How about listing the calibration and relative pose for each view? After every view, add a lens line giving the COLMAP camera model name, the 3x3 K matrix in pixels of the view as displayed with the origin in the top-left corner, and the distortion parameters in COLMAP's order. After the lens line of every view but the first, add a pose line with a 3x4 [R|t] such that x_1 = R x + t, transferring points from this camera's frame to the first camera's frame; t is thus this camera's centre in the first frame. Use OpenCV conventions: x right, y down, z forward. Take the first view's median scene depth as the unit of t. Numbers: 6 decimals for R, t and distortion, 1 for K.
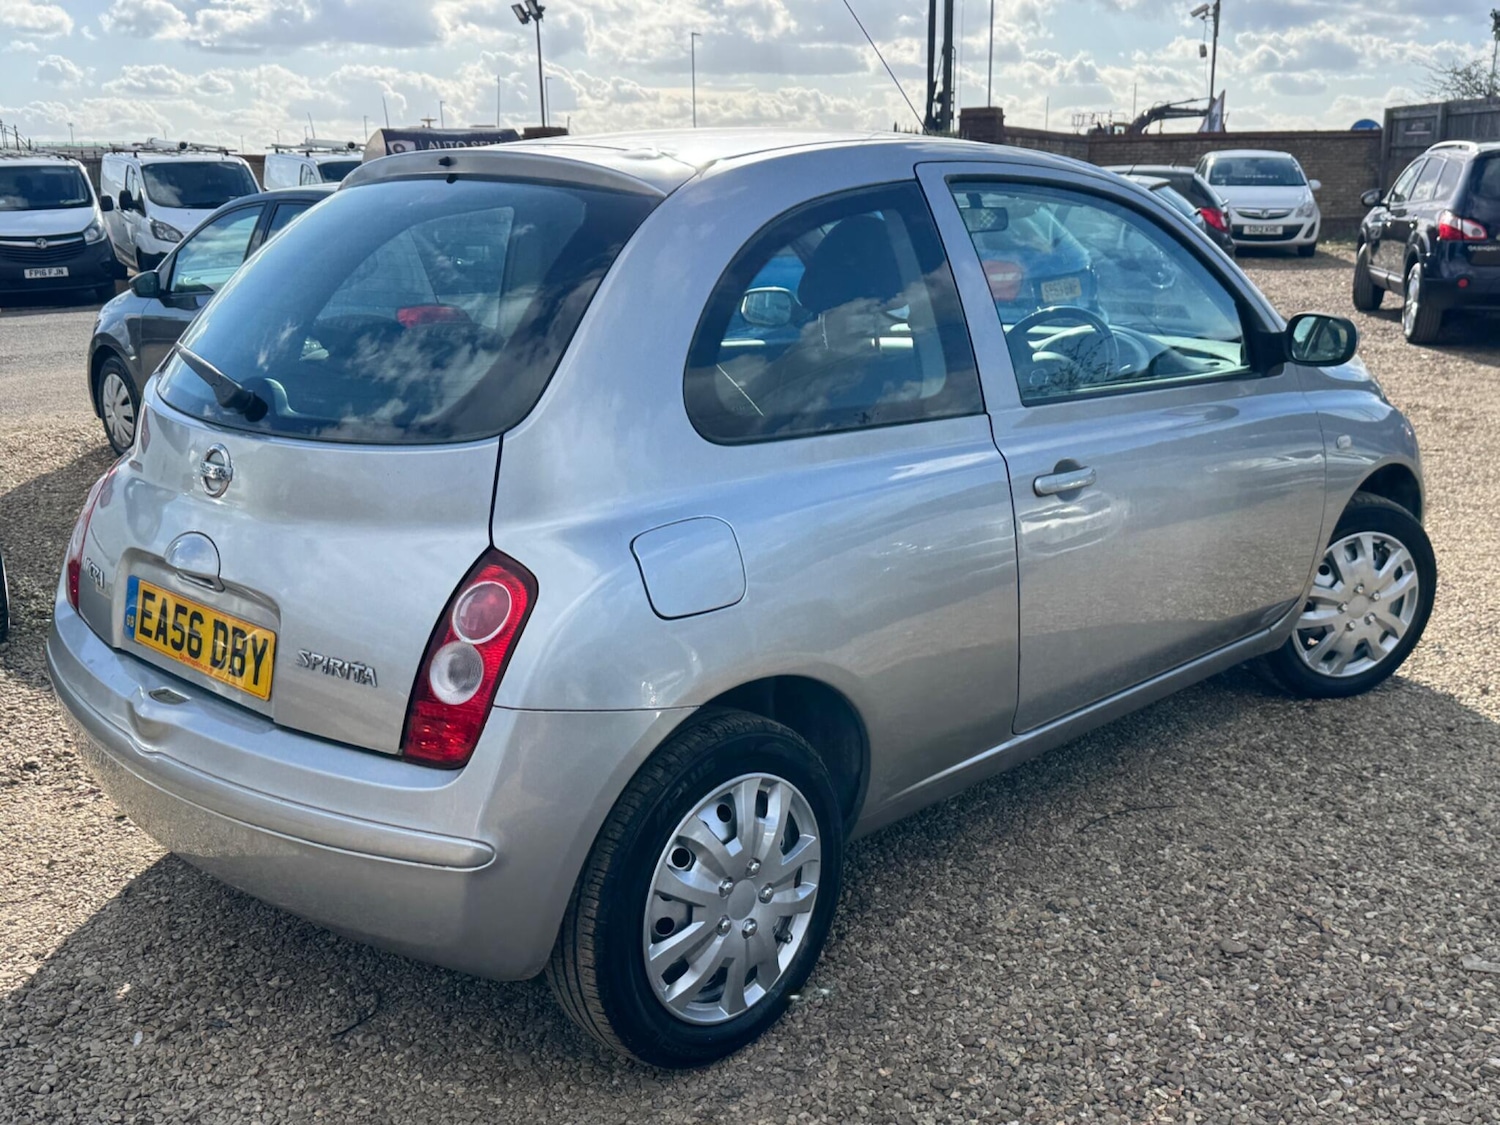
lens RADIAL K [[1395.8, 0, 750.0], [0, 1395.8, 562.5], [0, 0, 1]] dist [0.113870, -0.193614]
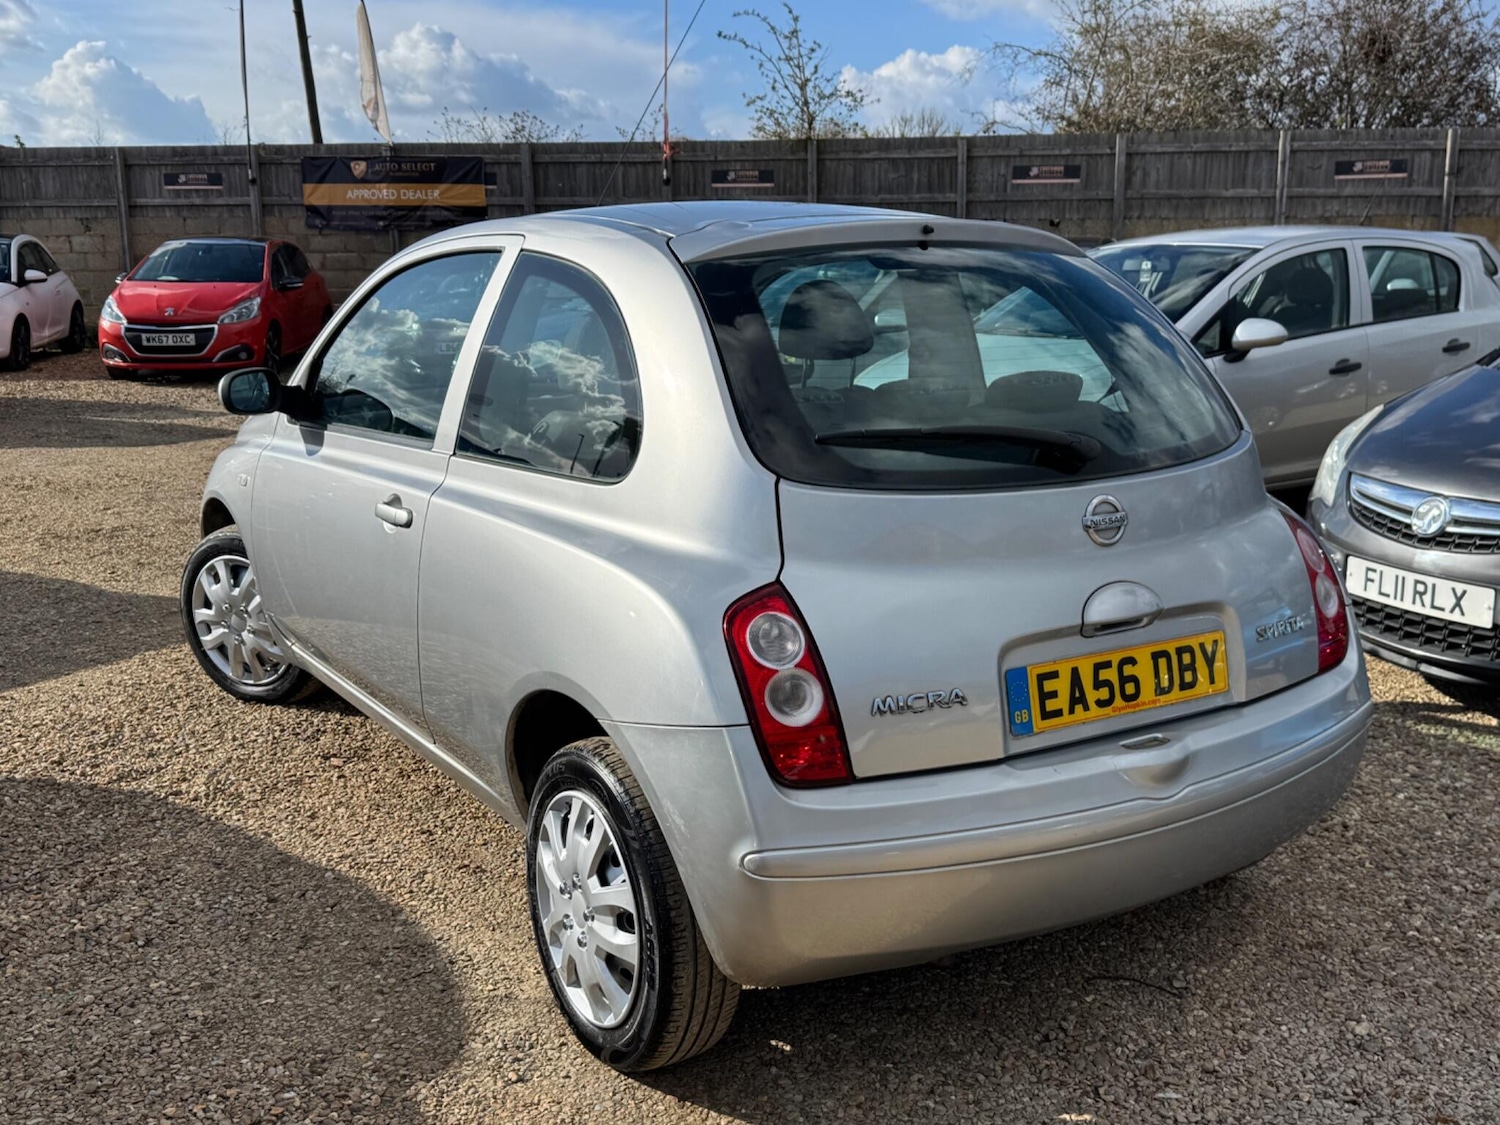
lens RADIAL K [[1401.4, 0, 777.6], [0, 1401.4, 575.6], [0, 0, 1]] dist [0.159447, -0.304596]
pose [[0.228101, -0.188631, 0.955190, -1.276295], [0.234106, 0.962898, 0.134248, -0.197575], [-0.945074, 0.192994, 0.263798, 0.858596]]
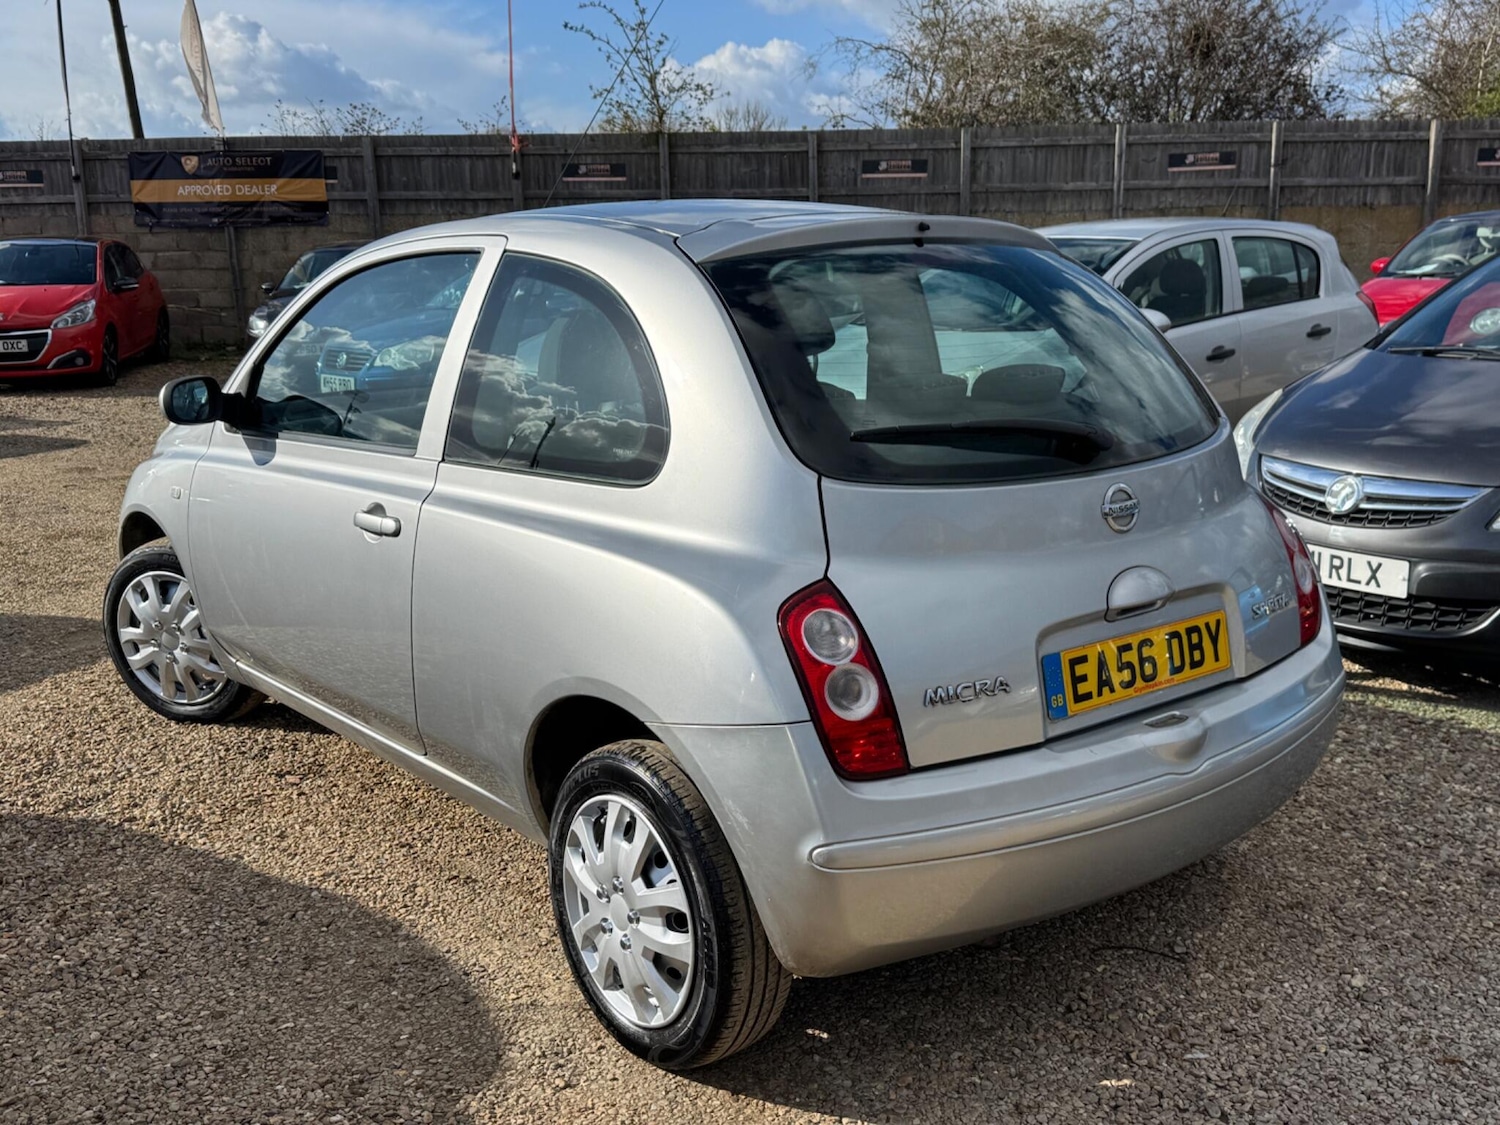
lens RADIAL K [[1397.6, 0, 764.5], [0, 1397.6, 591.0], [0, 0, 1]] dist [0.166509, -0.324503]
pose [[0.119988, -0.209264, 0.970470, -1.304195], [0.251966, 0.951944, 0.174117, -0.231377], [-0.960269, 0.223633, 0.166949, 0.977698]]
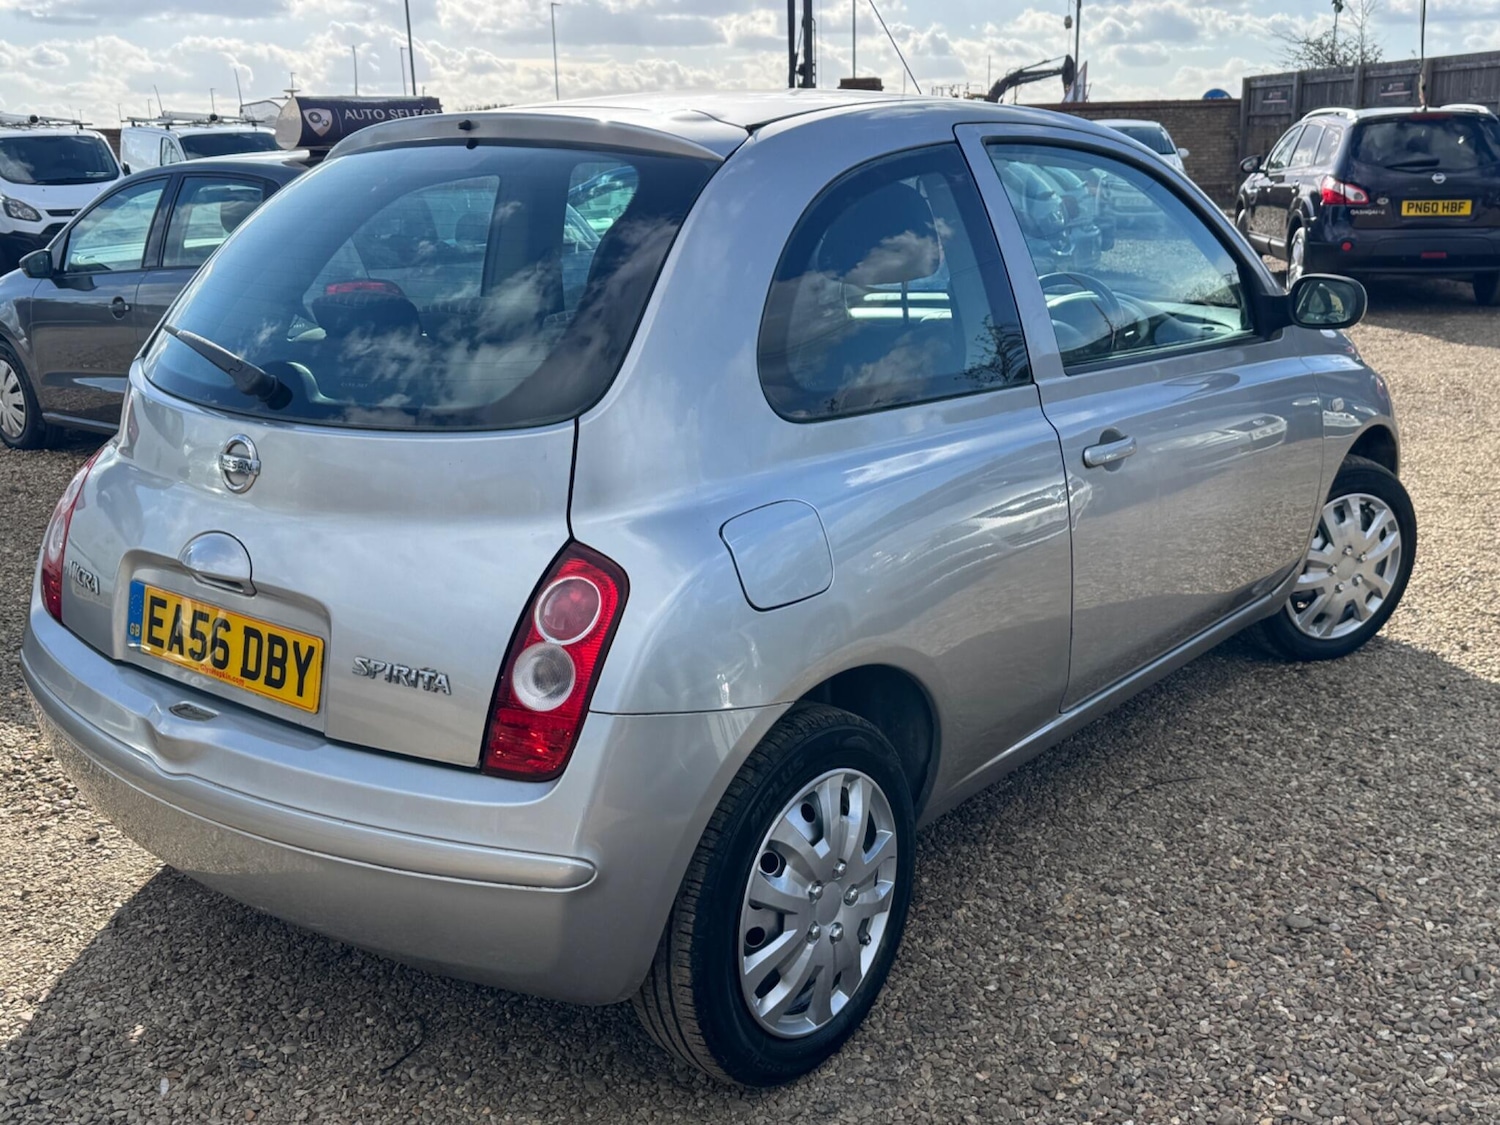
lens RADIAL K [[1400.8, 0, 747.8], [0, 1400.8, 538.5], [0, 0, 1]] dist [0.101171, -0.167603]
pose [[0.996017, -0.029853, 0.084021, -0.114062], [0.029660, 0.999554, 0.003541, -0.009158], [-0.084089, -0.001034, 0.996458, 0.050732]]
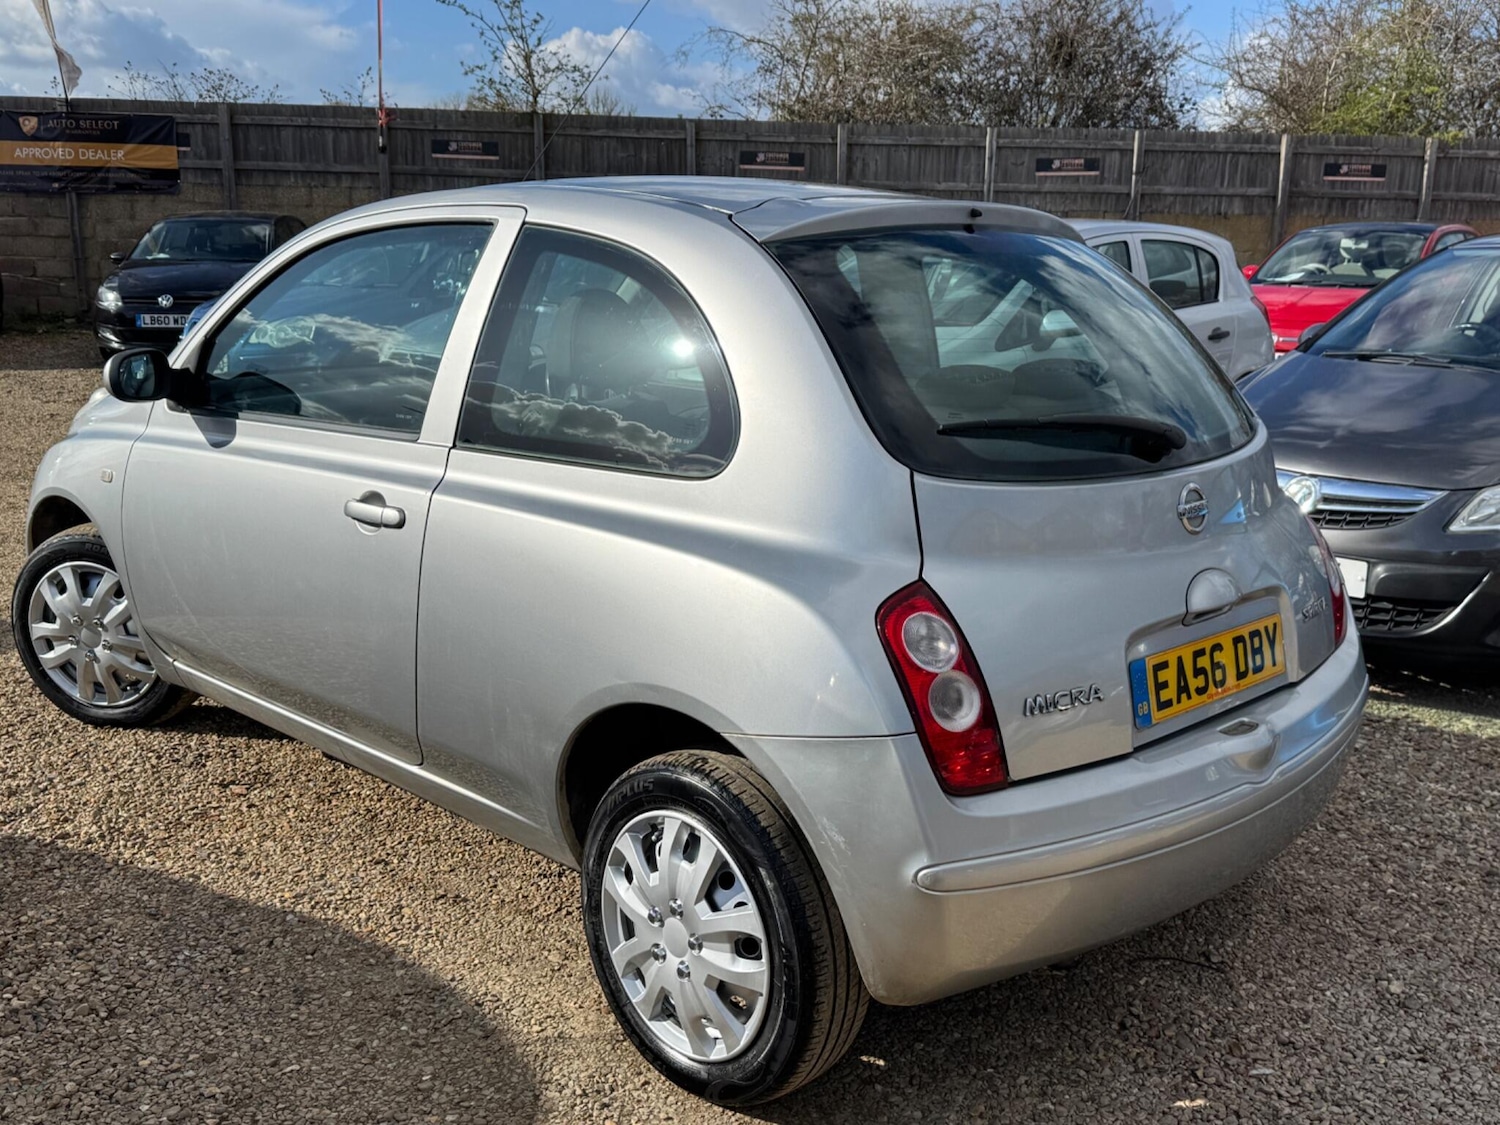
lens RADIAL K [[1405.2, 0, 768.5], [0, 1405.2, 566.7], [0, 0, 1]] dist [0.117411, -0.203970]
pose [[0.009691, -0.198961, 0.979960, -1.258671], [0.223633, 0.955614, 0.191806, -0.261866], [-0.974625, 0.217293, 0.053755, 1.122555]]
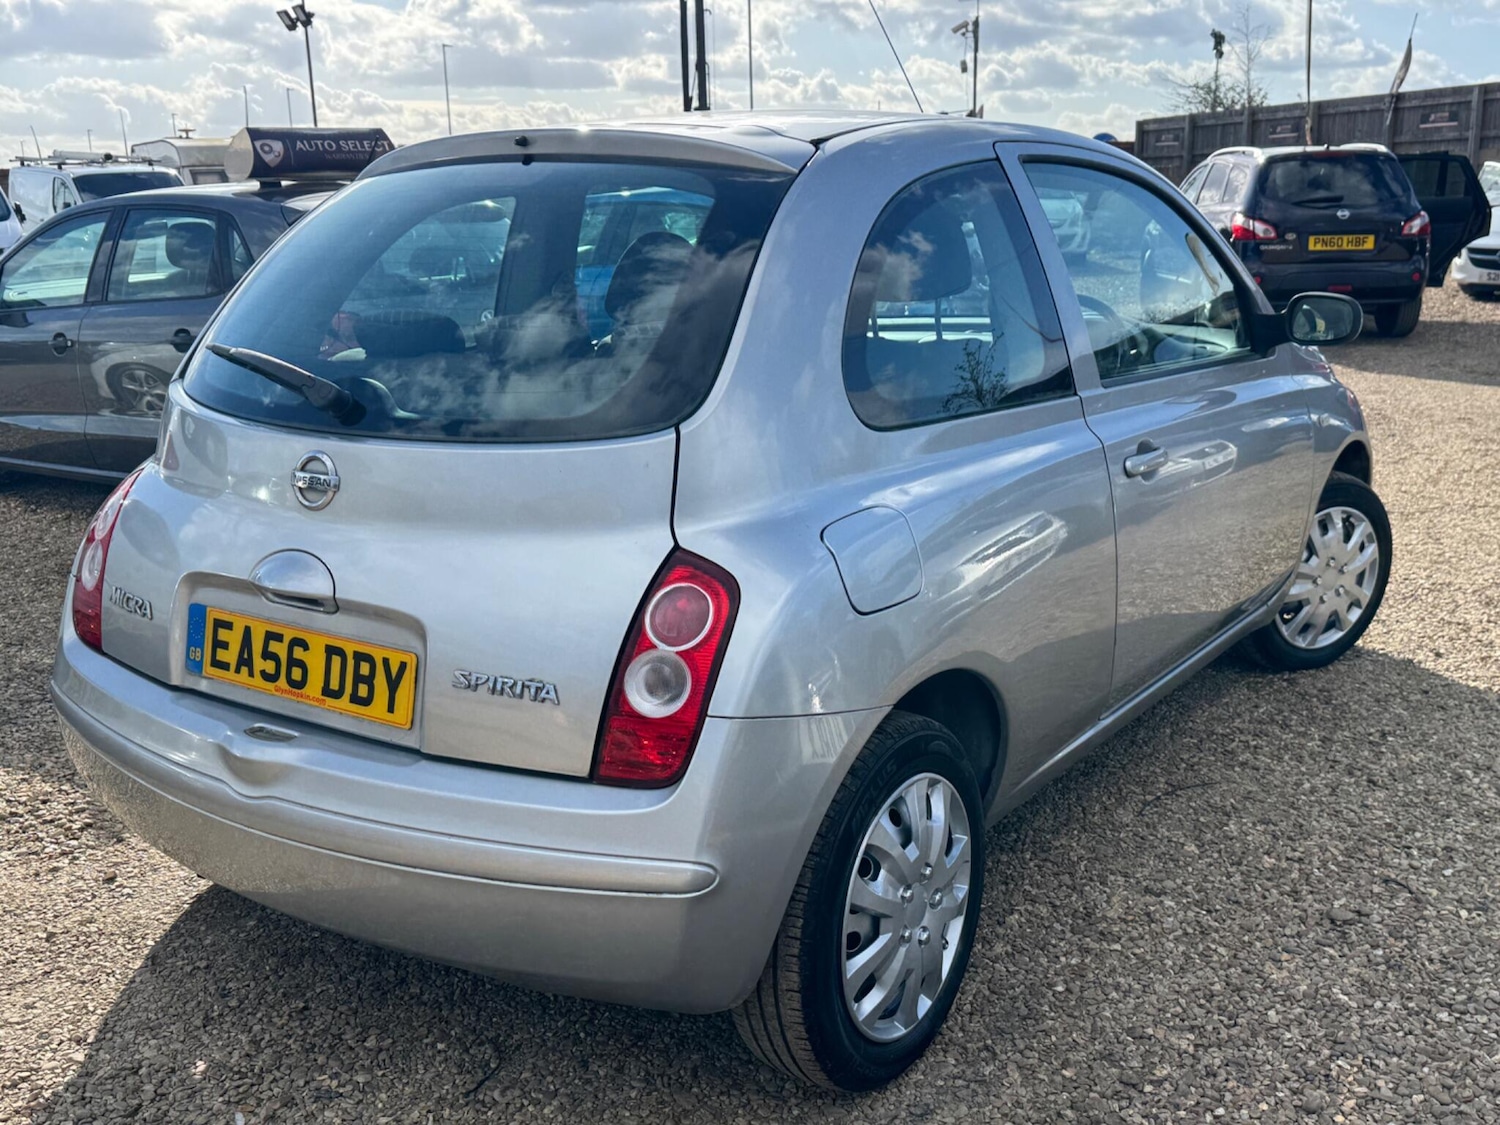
lens RADIAL K [[1400.1, 0, 750.0], [0, 1400.1, 562.5], [0, 0, 1]] dist [0.102937, -0.171962]
pose [[0.987214, -0.047504, 0.152160, -0.216987], [0.048892, 0.998790, -0.005391, 0.005288], [-0.151720, 0.012762, 0.988341, 0.059276]]
